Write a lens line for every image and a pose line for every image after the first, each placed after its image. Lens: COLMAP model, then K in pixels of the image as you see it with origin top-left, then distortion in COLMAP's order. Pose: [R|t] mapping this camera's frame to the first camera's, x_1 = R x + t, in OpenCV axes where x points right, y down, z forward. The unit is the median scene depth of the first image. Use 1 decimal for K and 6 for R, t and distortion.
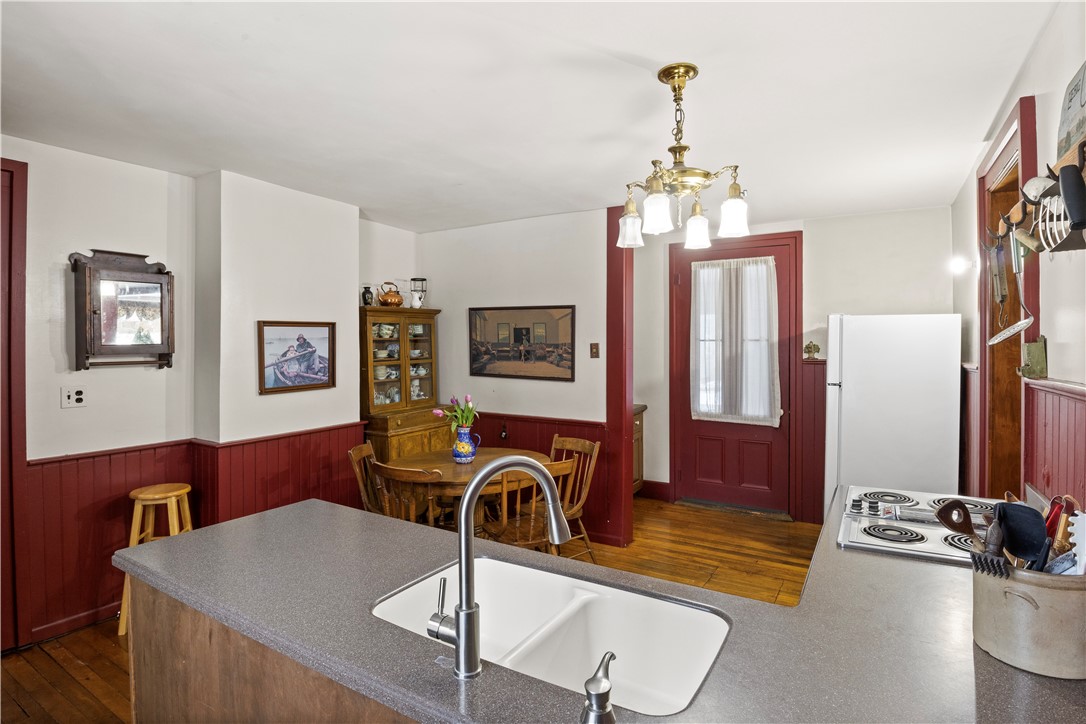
lens RADIAL K [[546.6, 0, 544.1], [0, 546.6, 349.0], [0, 0, 1]] dist [-0.001681, -0.021106]
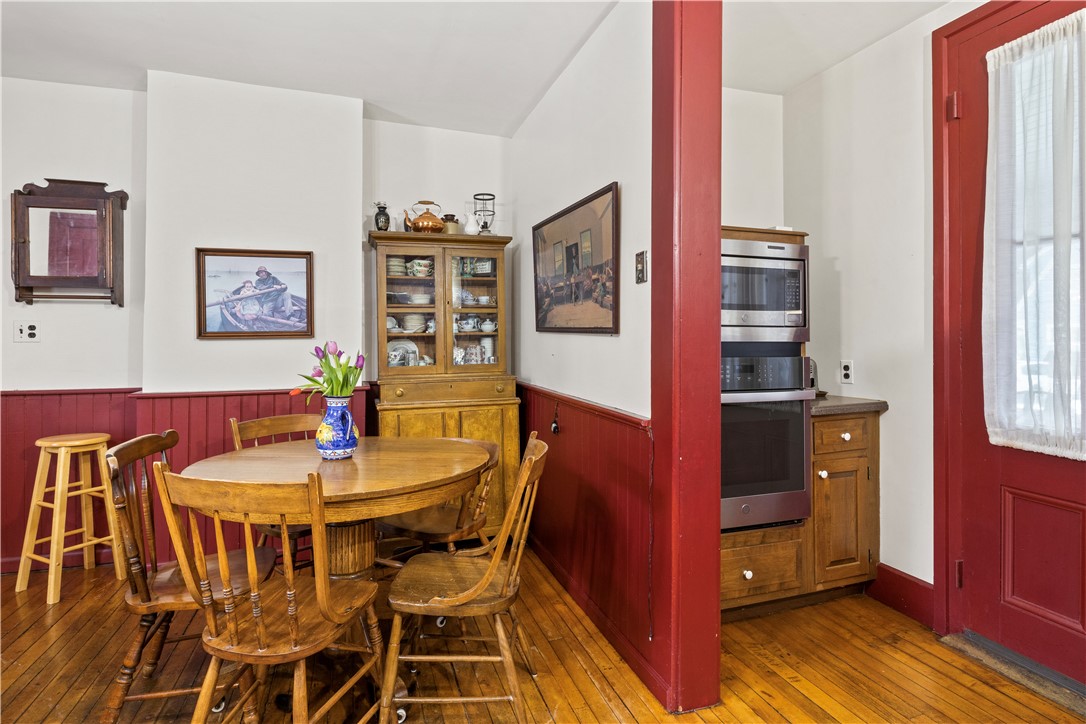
lens RADIAL K [[557.3, 0, 546.6], [0, 557.3, 333.4], [0, 0, 1]] dist [0.003028, -0.005950]
pose [[0.765495, -0.001301, -0.643441, 0.342649], [-0.007937, 0.999903, -0.011464, 0.066613], [0.643393, 0.013883, 0.765410, 0.575886]]
